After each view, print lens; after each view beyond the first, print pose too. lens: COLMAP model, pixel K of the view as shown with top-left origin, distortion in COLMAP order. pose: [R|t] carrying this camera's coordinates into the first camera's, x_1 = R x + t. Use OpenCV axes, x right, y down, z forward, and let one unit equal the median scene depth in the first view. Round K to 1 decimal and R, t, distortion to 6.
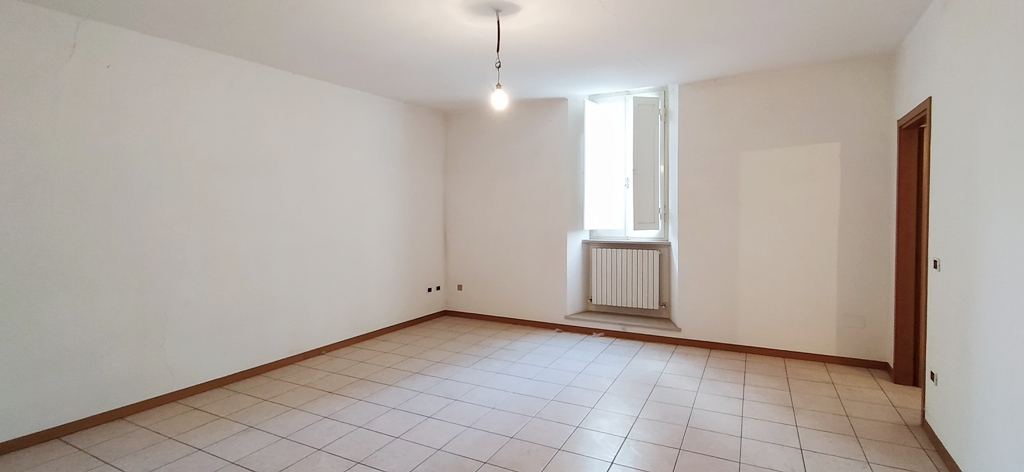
lens RADIAL K [[467.6, 0, 516.2], [0, 467.6, 221.9], [0, 0, 1]] dist [0.000120, 0.000177]
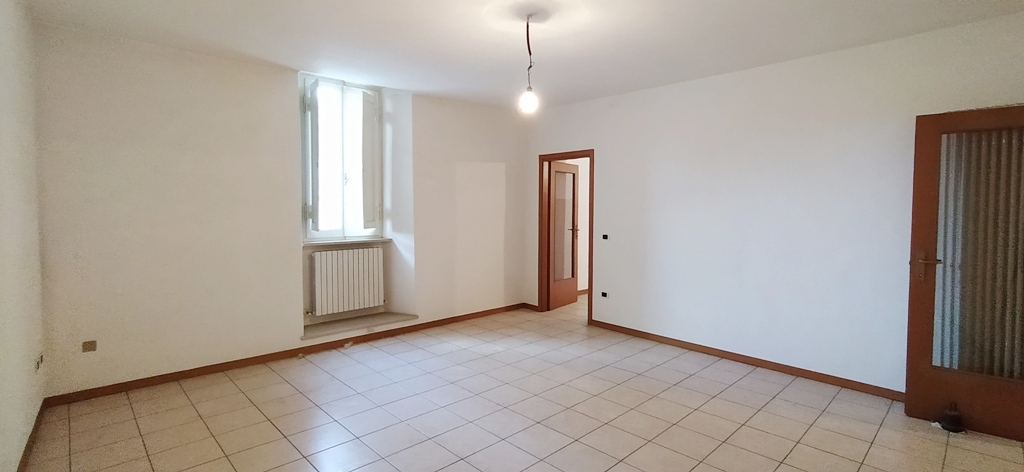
lens RADIAL K [[467.6, 0, 516.2], [0, 467.6, 221.9], [0, 0, 1]] dist [0.000120, 0.000177]
pose [[0.320617, -0.029622, 0.946746, -0.578213], [0.023483, 0.999452, 0.023318, -0.012626], [-0.946918, 0.014756, 0.321137, 0.394748]]
